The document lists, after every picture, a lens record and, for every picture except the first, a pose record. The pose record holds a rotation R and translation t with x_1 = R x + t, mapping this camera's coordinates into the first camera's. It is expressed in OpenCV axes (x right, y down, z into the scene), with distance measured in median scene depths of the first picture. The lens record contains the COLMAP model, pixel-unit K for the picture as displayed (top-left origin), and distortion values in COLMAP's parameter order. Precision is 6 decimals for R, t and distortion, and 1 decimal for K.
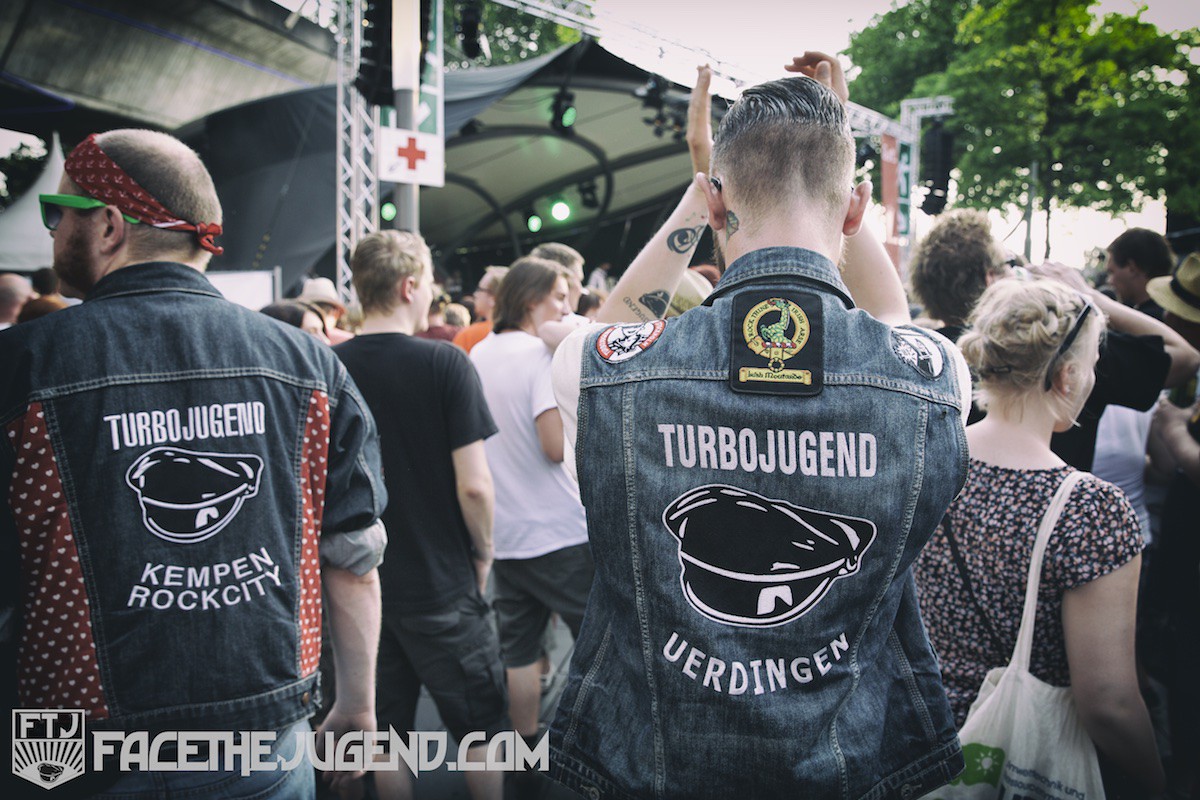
lens RADIAL K [[904.0, 0, 600.0], [0, 904.0, 400.0], [0, 0, 1]] dist [-0.008435, -0.006705]
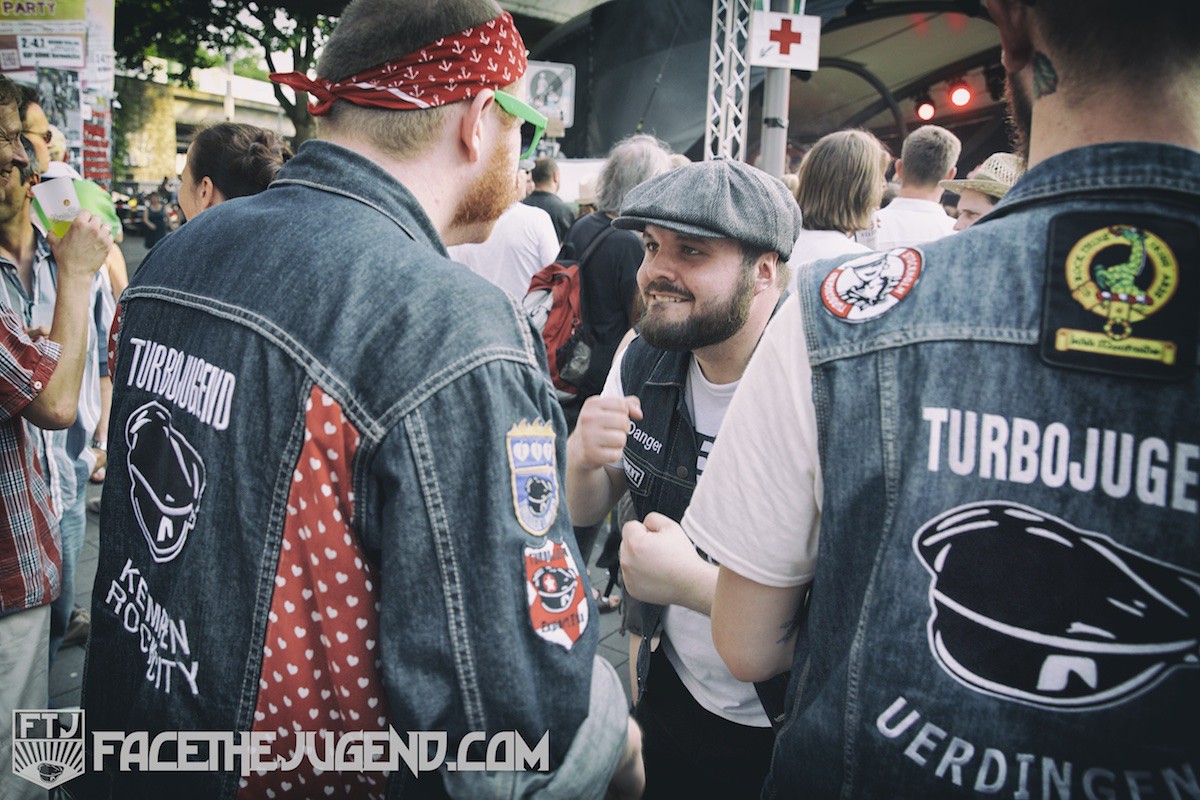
lens RADIAL K [[898.6, 0, 597.4], [0, 898.6, 376.2], [0, 0, 1]] dist [-0.059795, 0.001115]
pose [[0.912279, 0.102198, -0.396614, 0.110413], [-0.063988, 0.992041, 0.108442, -0.049602], [0.404540, -0.073551, 0.911558, 0.279433]]
